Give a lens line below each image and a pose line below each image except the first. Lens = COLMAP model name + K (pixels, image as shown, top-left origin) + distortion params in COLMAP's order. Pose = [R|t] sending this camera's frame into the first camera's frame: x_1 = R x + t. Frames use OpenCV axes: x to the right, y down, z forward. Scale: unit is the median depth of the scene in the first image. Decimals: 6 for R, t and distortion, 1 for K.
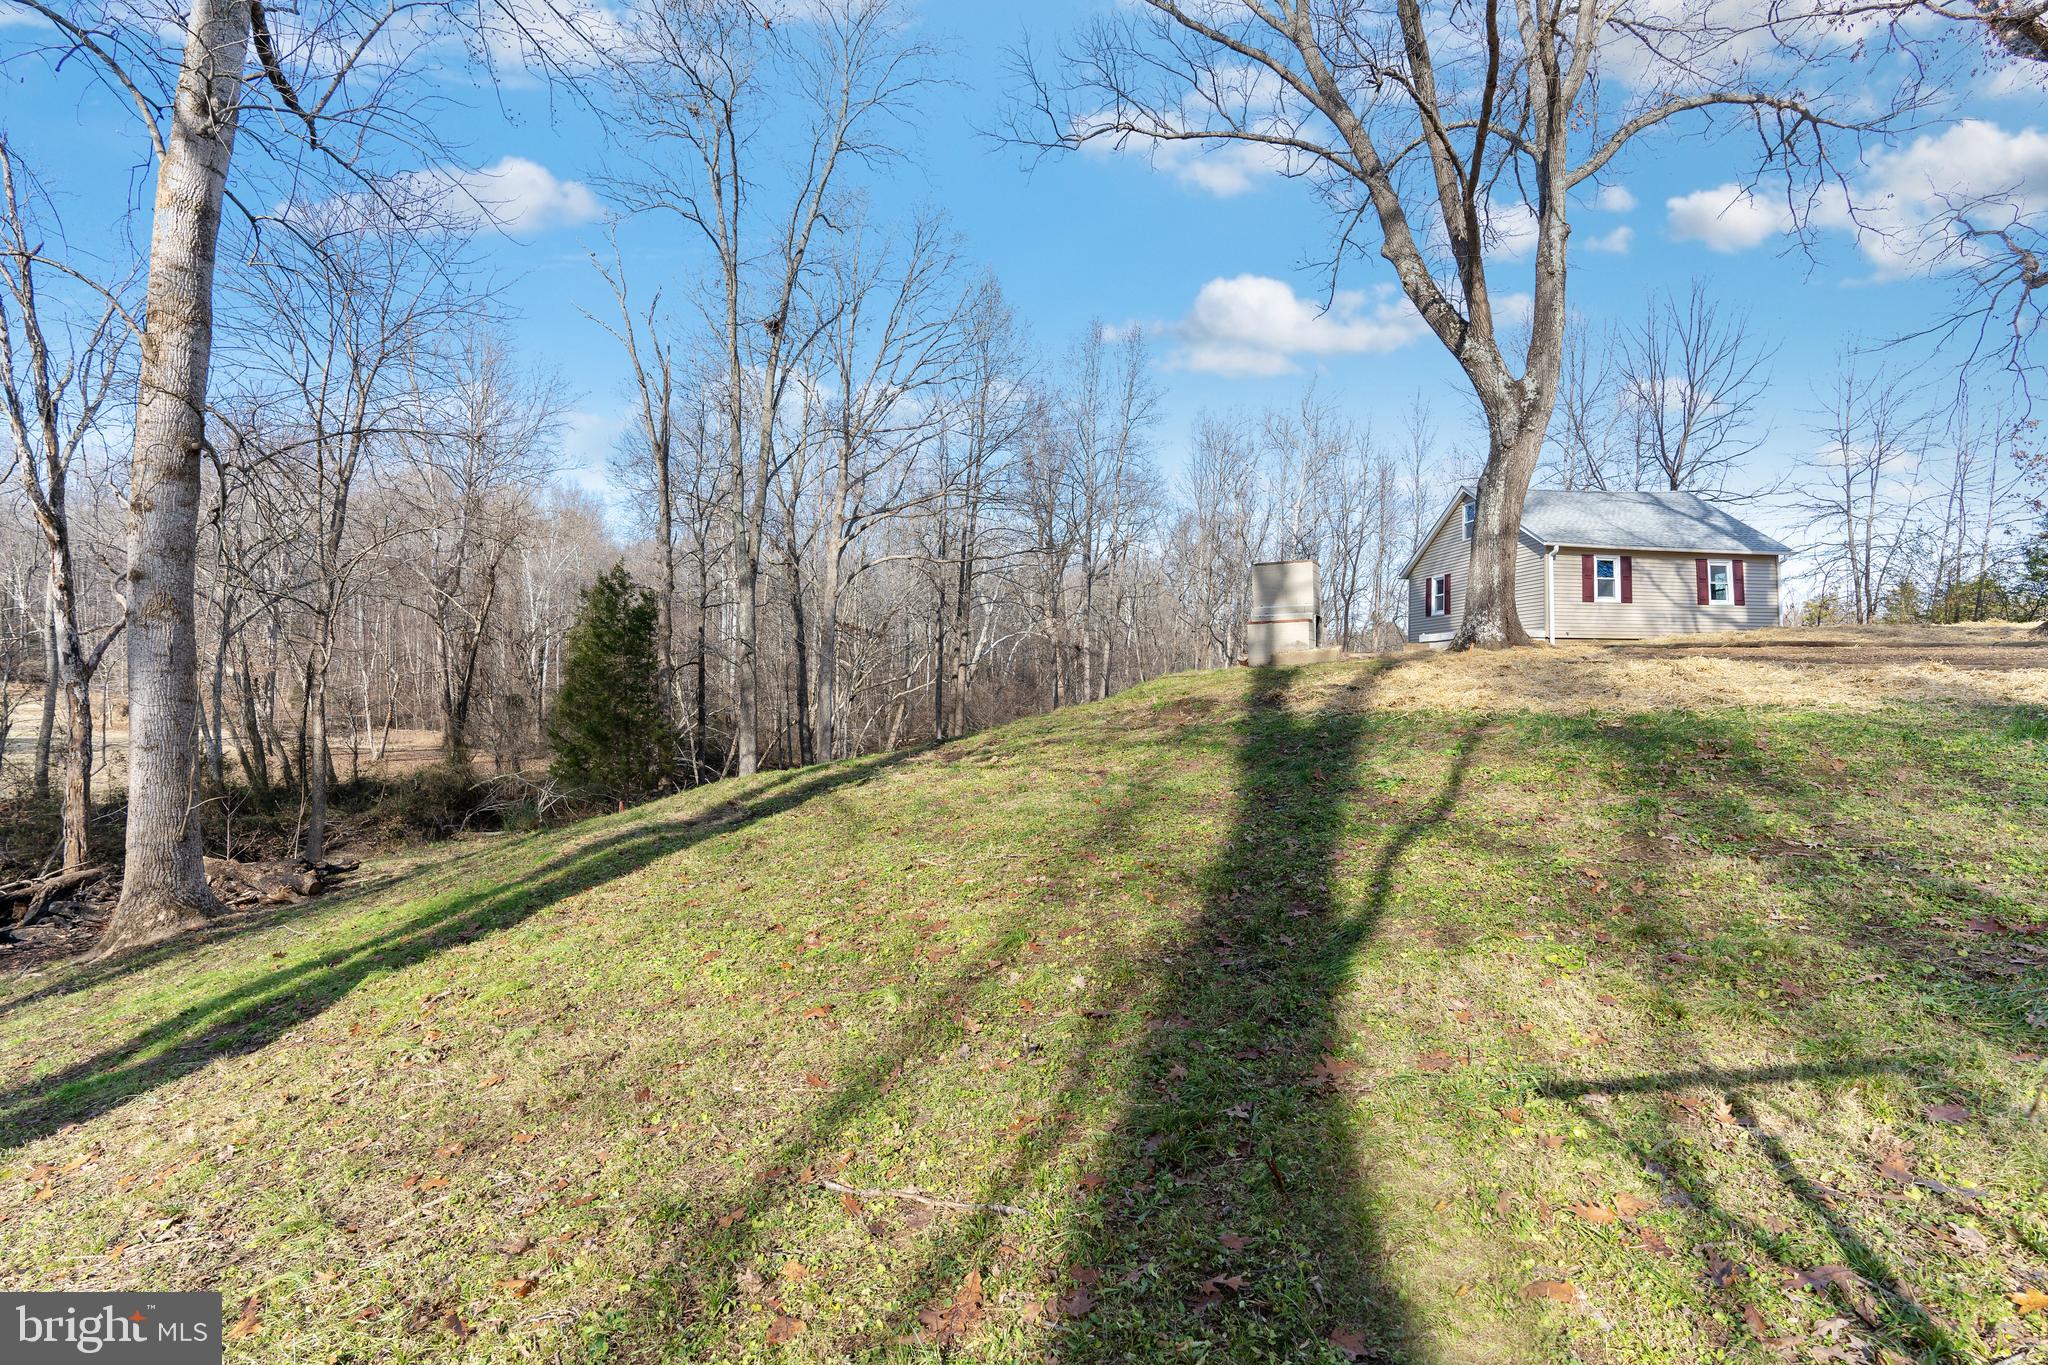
lens RADIAL K [[972.3, 0, 1022.6], [0, 972.3, 679.5], [0, 0, 1]] dist [-0.038601, 0.011840]
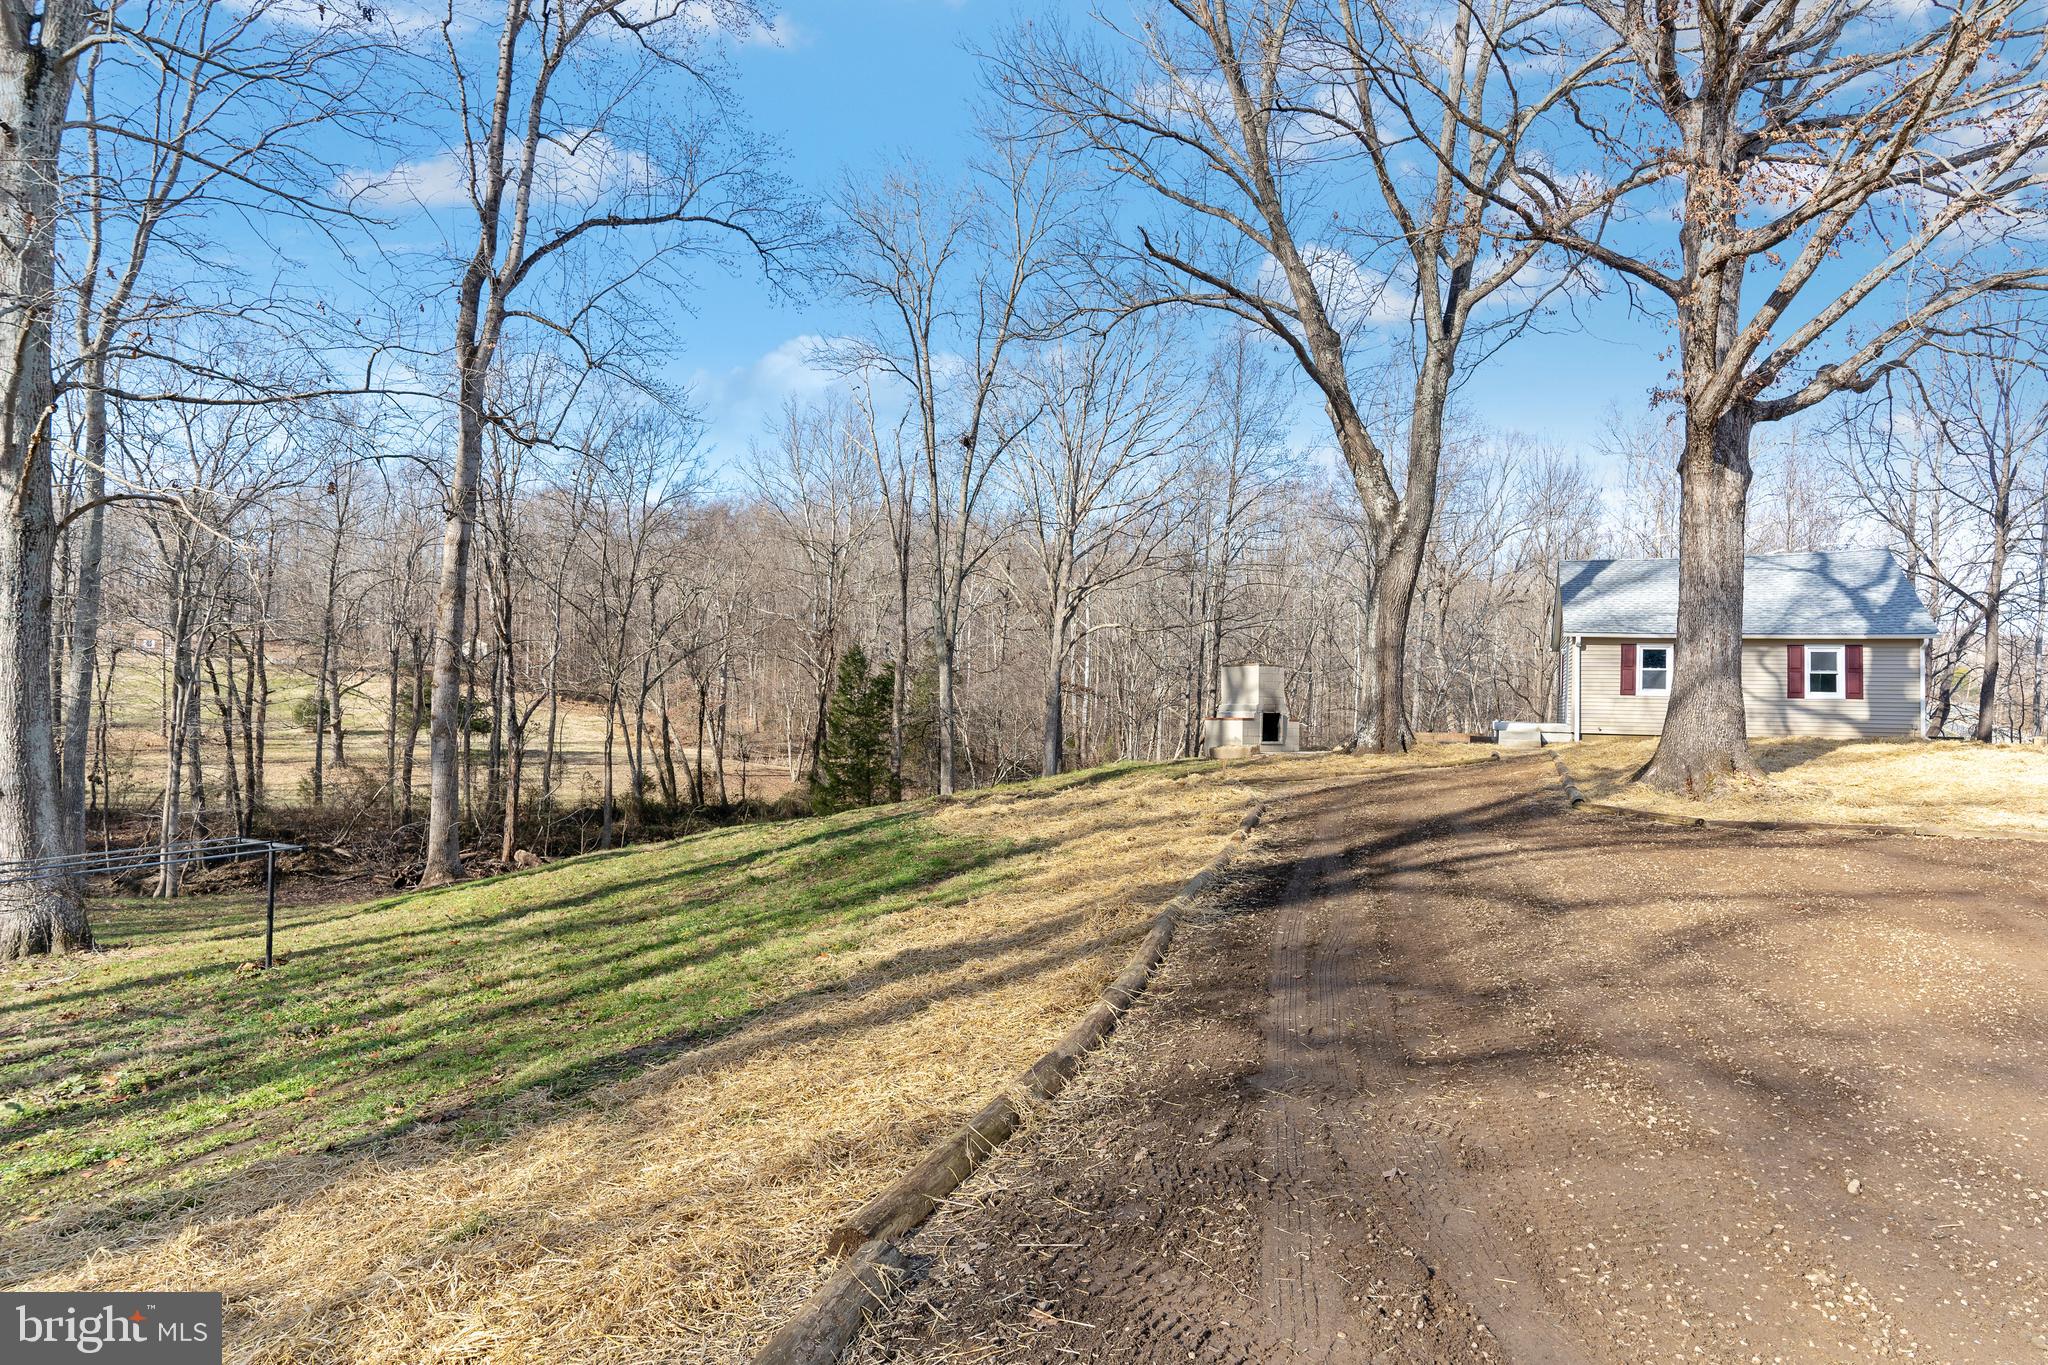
lens RADIAL K [[1172.0, 0, 1011.9], [0, 1172.0, 681.5], [0, 0, 1]] dist [-0.014643, -0.000153]
pose [[0.870571, 0.007804, -0.491980, 0.611901], [-0.013057, 0.999889, -0.007244, -0.076210], [0.491869, 0.012730, 0.870576, -0.270390]]
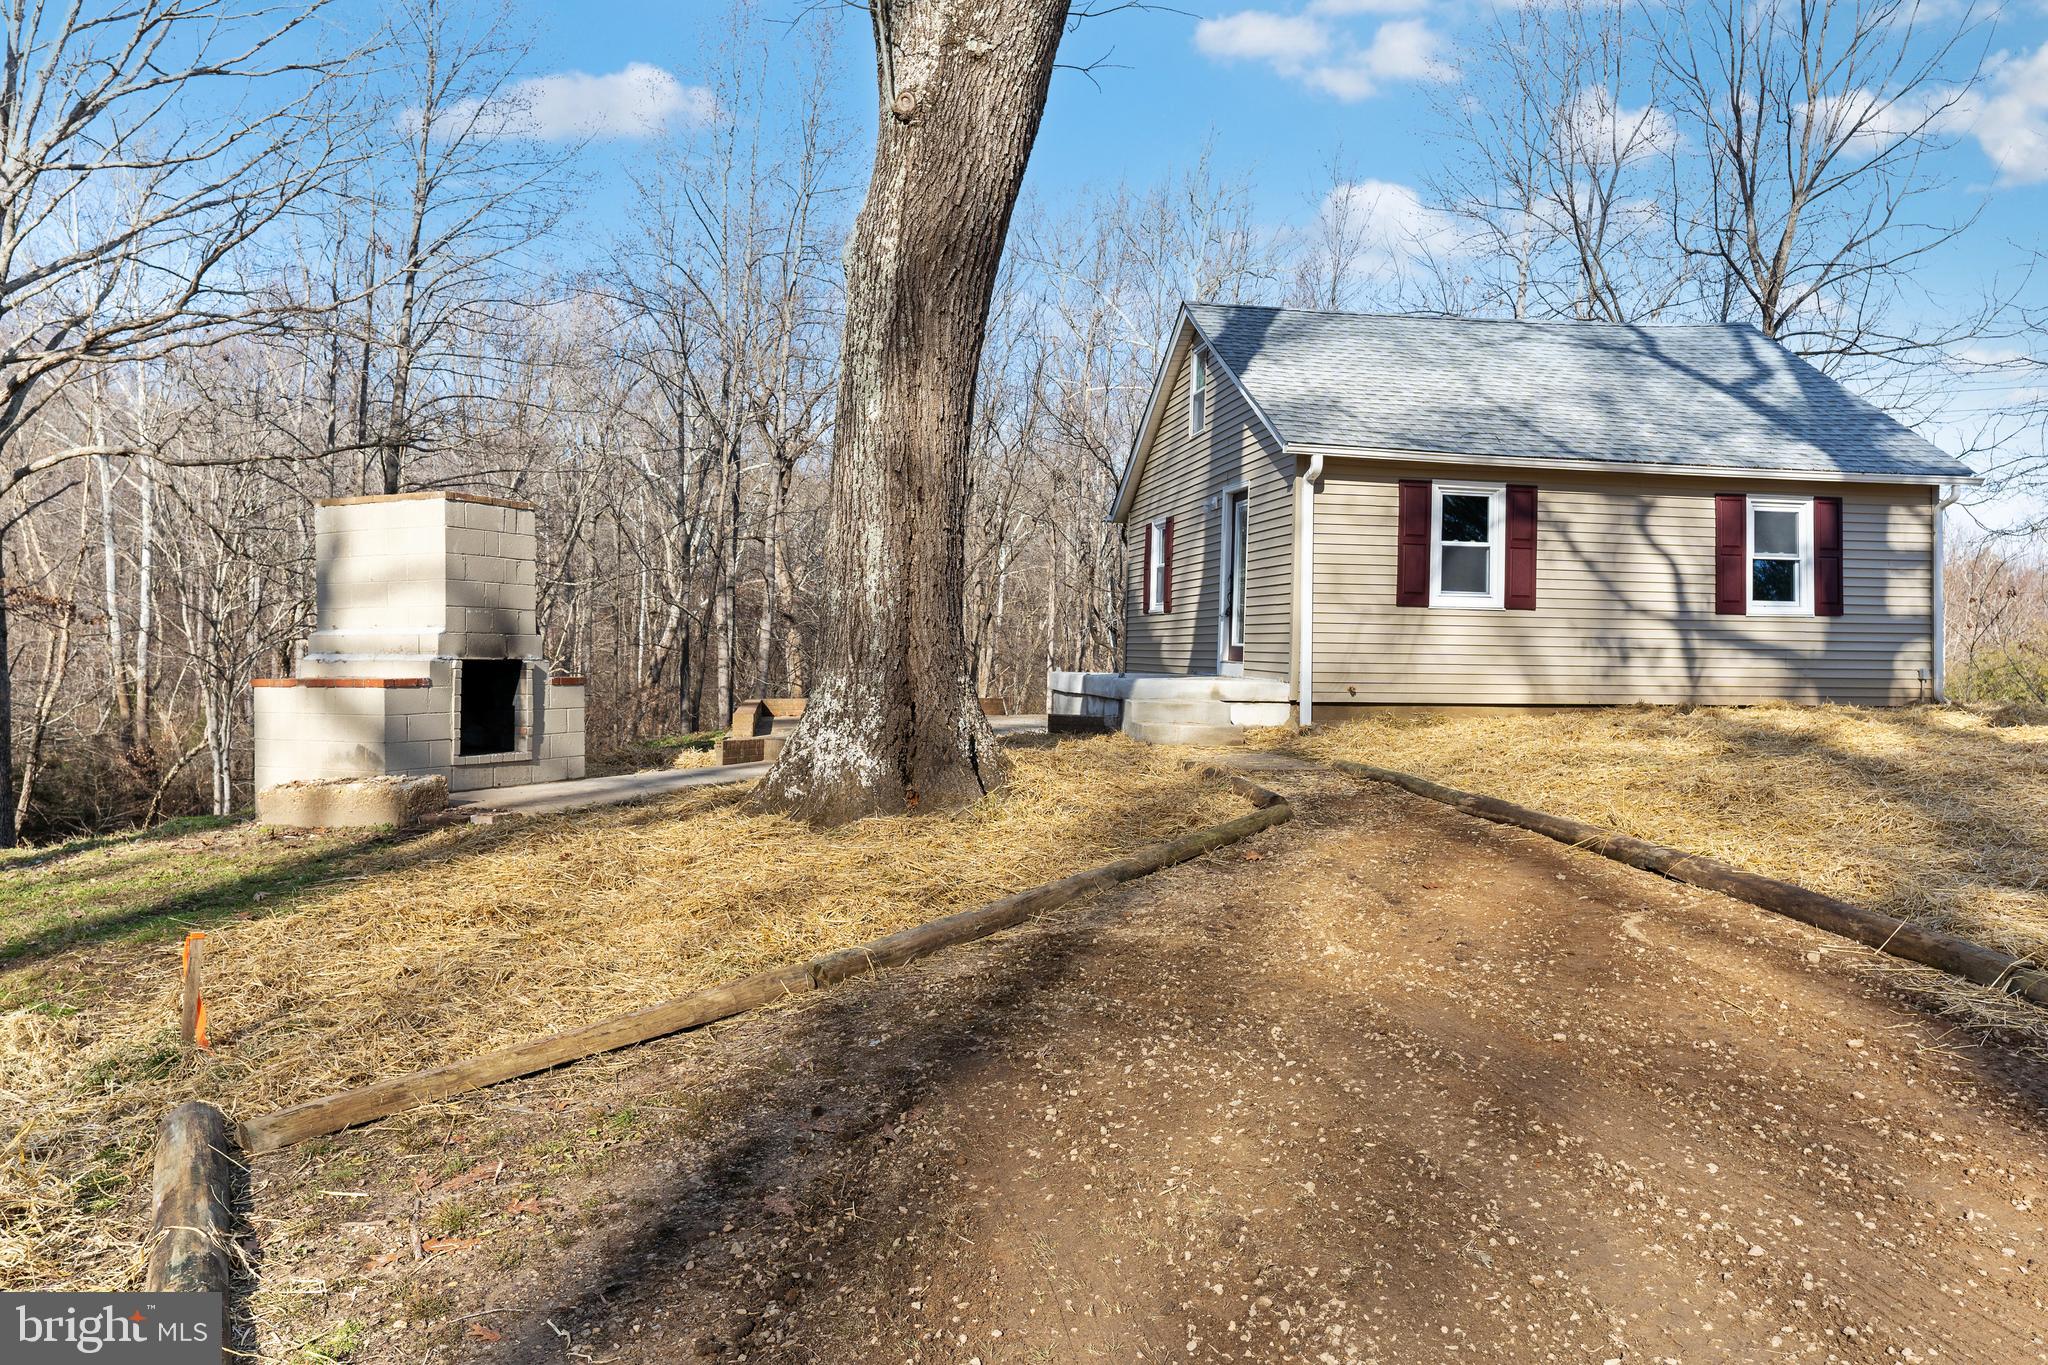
lens RADIAL K [[1462.4, 0, 1035.3], [0, 1462.4, 675.0], [0, 0, 1]] dist [0.009426, 0.000169]
pose [[0.998891, 0.011747, 0.045603, 0.406693], [-0.013148, 0.999446, 0.030560, -0.068069], [-0.045218, -0.031125, 0.998492, 0.425054]]
